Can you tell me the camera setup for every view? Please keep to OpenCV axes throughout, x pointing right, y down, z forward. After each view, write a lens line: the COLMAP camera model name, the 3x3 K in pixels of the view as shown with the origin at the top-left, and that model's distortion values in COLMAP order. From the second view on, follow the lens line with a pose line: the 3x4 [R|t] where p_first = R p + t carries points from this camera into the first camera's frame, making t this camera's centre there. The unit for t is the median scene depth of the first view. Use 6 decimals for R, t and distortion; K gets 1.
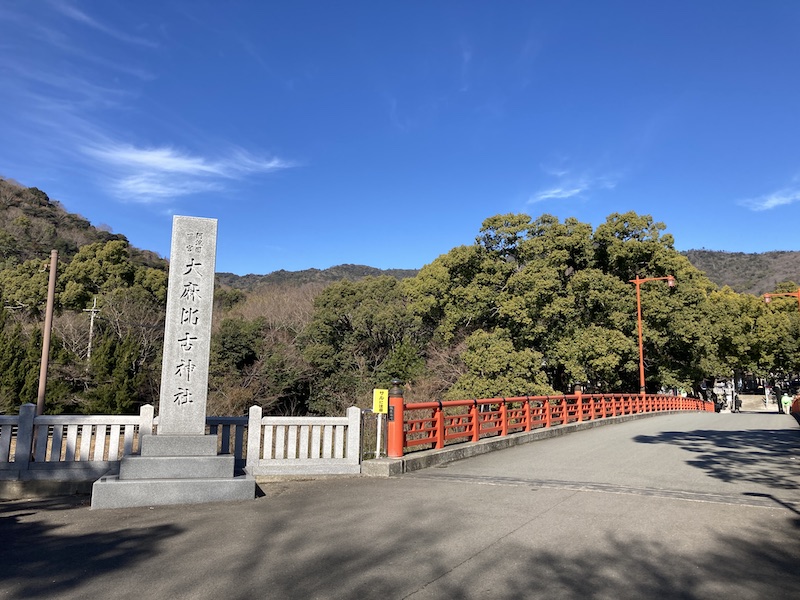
lens RADIAL K [[660.6, 0, 400.0], [0, 660.6, 300.0], [0, 0, 1]] dist [0.056420, -0.008141]
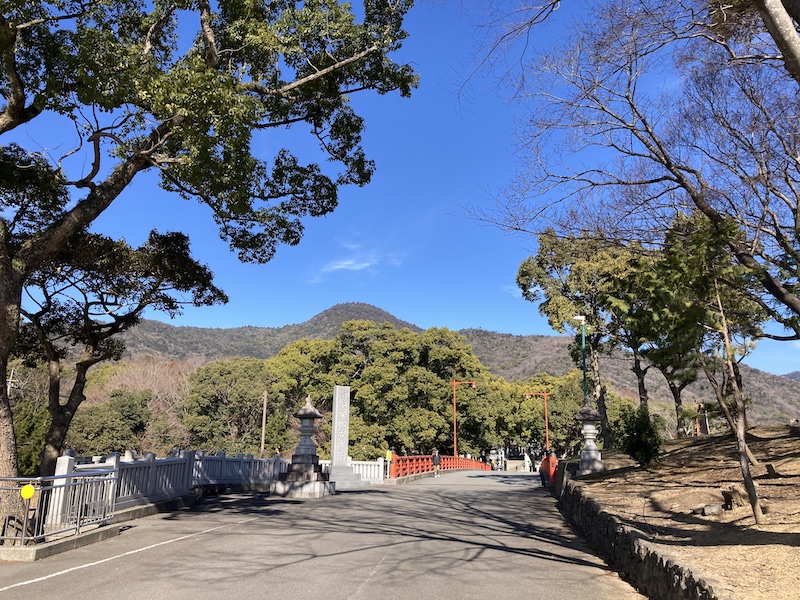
lens RADIAL K [[660.6, 0, 400.0], [0, 660.6, 300.0], [0, 0, 1]] dist [0.056420, -0.008141]
pose [[0.951194, 0.082278, 0.297421, -0.147344], [-0.053422, 0.993153, -0.103890, -0.032595], [-0.303933, 0.082931, 0.949077, -0.272715]]
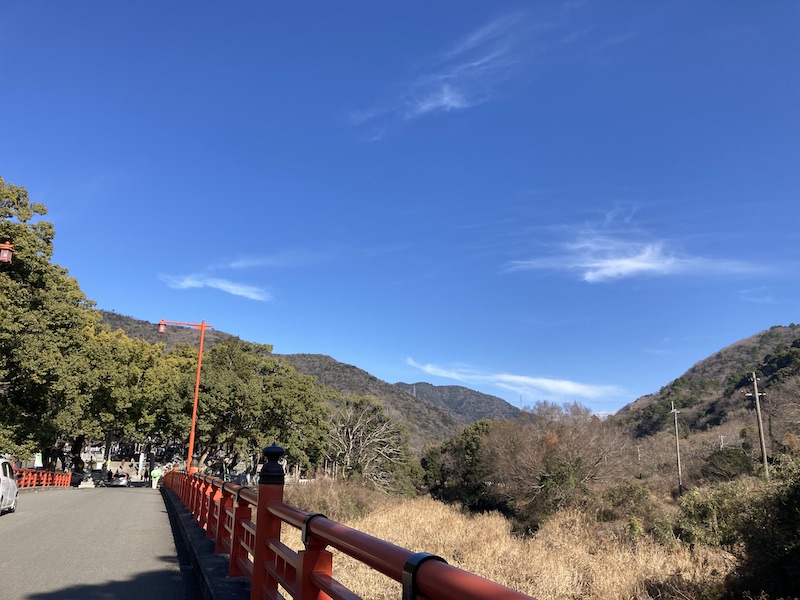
lens RADIAL K [[660.6, 0, 400.0], [0, 660.6, 300.0], [0, 0, 1]] dist [0.056420, -0.008141]
pose [[0.656942, 0.198491, 0.727343, 0.134489], [-0.130294, 0.980096, -0.149785, 0.029184], [-0.742597, 0.003632, 0.669729, 0.236188]]
